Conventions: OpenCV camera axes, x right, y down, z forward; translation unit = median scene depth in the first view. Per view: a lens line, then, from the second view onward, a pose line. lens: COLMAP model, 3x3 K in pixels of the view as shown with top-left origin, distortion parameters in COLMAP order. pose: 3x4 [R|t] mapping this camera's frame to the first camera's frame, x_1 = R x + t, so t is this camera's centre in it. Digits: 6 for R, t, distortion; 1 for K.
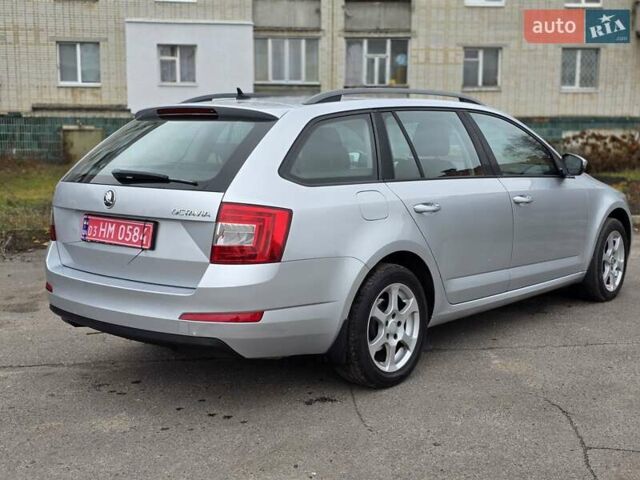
lens RADIAL K [[842.8, 0, 320.0], [0, 842.8, 240.0], [0, 0, 1]] dist [0.178779, -0.461349]
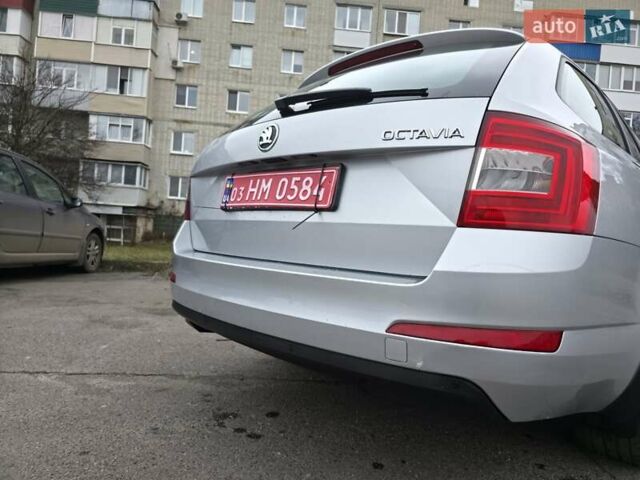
lens RADIAL K [[422.6, 0, 324.4], [0, 422.6, 239.4], [0, 0, 1]] dist [0.035139, -0.004285]
pose [[0.996574, 0.068588, -0.046215, -0.163233], [-0.074225, 0.988199, -0.133989, 0.062238], [0.036480, 0.136960, 0.989905, 0.611530]]
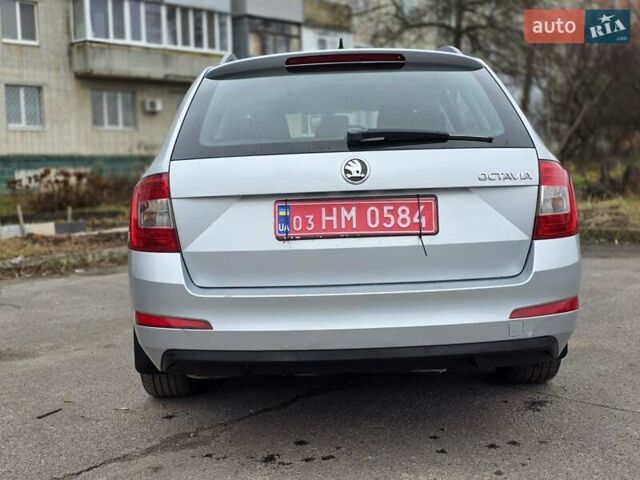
lens RADIAL K [[842.8, 0, 320.0], [0, 842.8, 240.0], [0, 0, 1]] dist [0.178779, -0.461349]
pose [[0.754679, -0.080710, 0.651111, -0.642744], [0.117114, 0.993038, -0.012648, 0.012086], [-0.645557, 0.085799, 0.758877, 0.444139]]
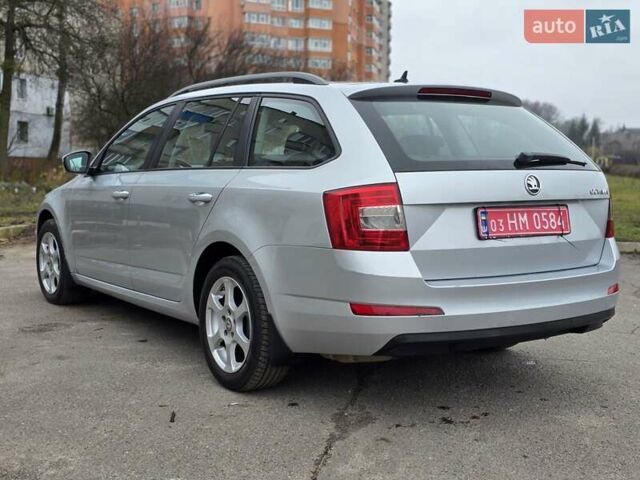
lens RADIAL K [[842.8, 0, 320.0], [0, 842.8, 240.0], [0, 0, 1]] dist [0.178779, -0.461349]
pose [[0.278453, -0.083317, 0.956829, -1.040065], [0.118302, 0.991619, 0.051919, -0.056365], [-0.953136, 0.098738, 0.285976, 0.855752]]
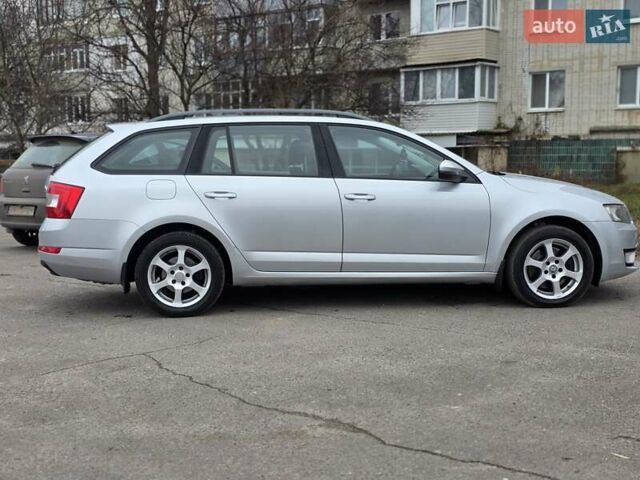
lens RADIAL K [[842.8, 0, 320.0], [0, 842.8, 240.0], [0, 0, 1]] dist [0.178779, -0.461349]
pose [[0.711265, 0.066924, -0.699731, 1.205070], [-0.086780, 0.996202, 0.007068, 0.010918], [0.697547, 0.055695, 0.714371, 0.130207]]
